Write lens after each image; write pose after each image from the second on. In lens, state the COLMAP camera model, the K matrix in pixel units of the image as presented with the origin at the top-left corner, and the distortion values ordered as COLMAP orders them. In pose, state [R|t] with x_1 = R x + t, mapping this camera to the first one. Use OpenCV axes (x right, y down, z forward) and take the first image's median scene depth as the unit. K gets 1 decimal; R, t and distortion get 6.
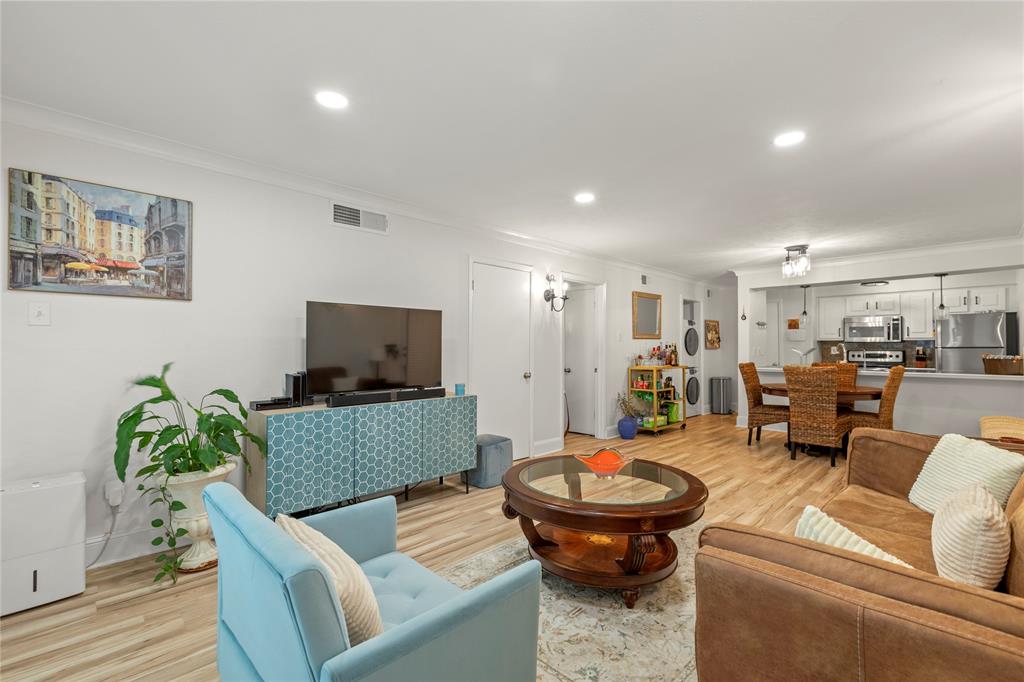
lens RADIAL K [[452.4, 0, 512.0], [0, 452.4, 341.0], [0, 0, 1]] dist [0.001782, 0.000165]
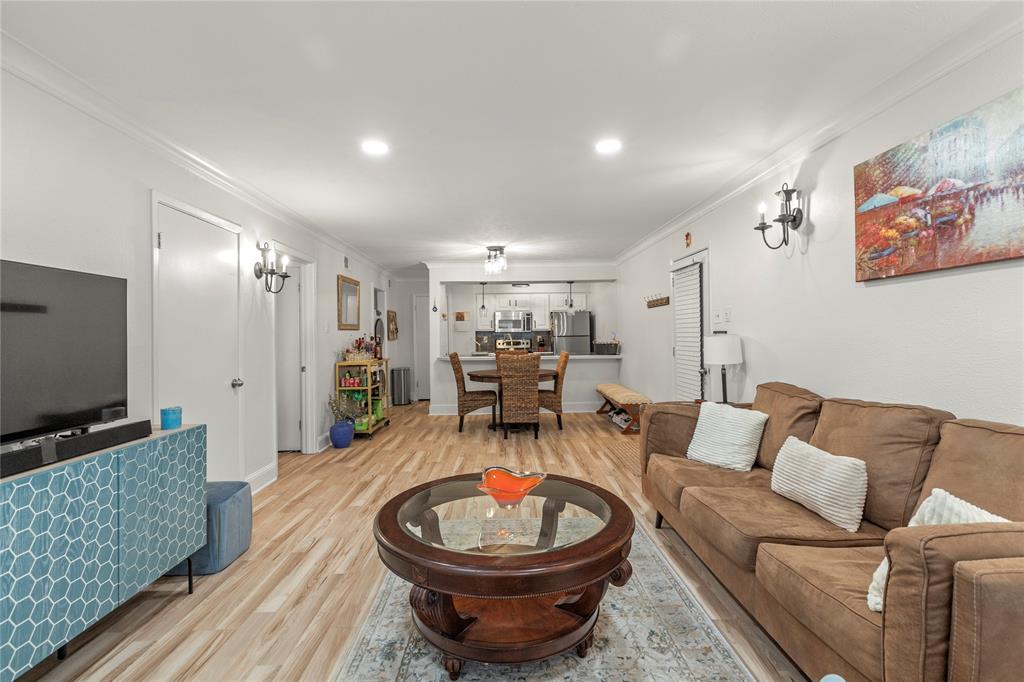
lens RADIAL K [[458.3, 0, 509.6], [0, 458.3, 333.1], [0, 0, 1]] dist [0.001310, 0.000355]
pose [[0.692197, -0.005241, 0.721690, -0.159806], [0.002598, 0.999985, 0.004771, -0.002212], [-0.721704, -0.001428, 0.692200, 0.190122]]
